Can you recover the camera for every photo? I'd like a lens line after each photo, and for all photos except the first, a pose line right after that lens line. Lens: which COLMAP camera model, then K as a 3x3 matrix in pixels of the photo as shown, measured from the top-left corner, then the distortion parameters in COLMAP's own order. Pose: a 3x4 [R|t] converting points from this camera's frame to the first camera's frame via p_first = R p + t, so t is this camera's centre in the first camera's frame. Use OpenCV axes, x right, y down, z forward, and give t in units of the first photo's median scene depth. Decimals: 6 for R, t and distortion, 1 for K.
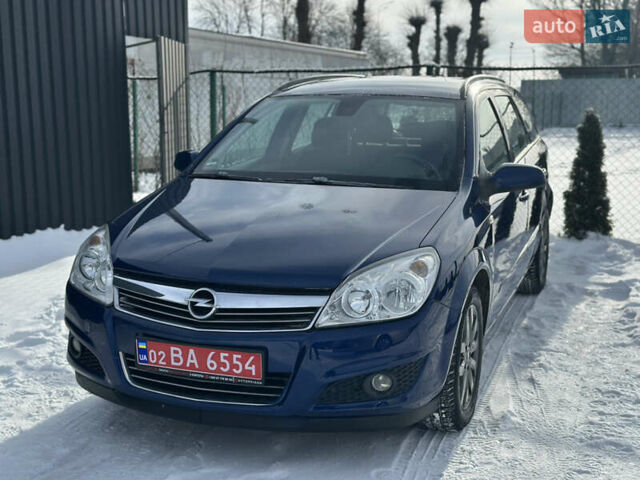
lens RADIAL K [[878.6, 0, 320.0], [0, 878.6, 240.0], [0, 0, 1]] dist [0.142276, -0.093352]
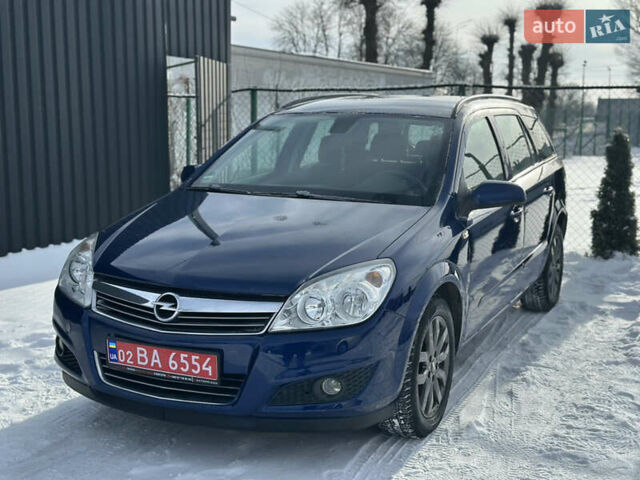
lens RADIAL K [[878.6, 0, 320.0], [0, 878.6, 240.0], [0, 0, 1]] dist [0.142276, -0.093352]
pose [[0.996098, 0.018065, -0.086386, 0.119786], [-0.019779, 0.999623, -0.019032, 0.006581], [0.086010, 0.020666, 0.996080, -0.040617]]
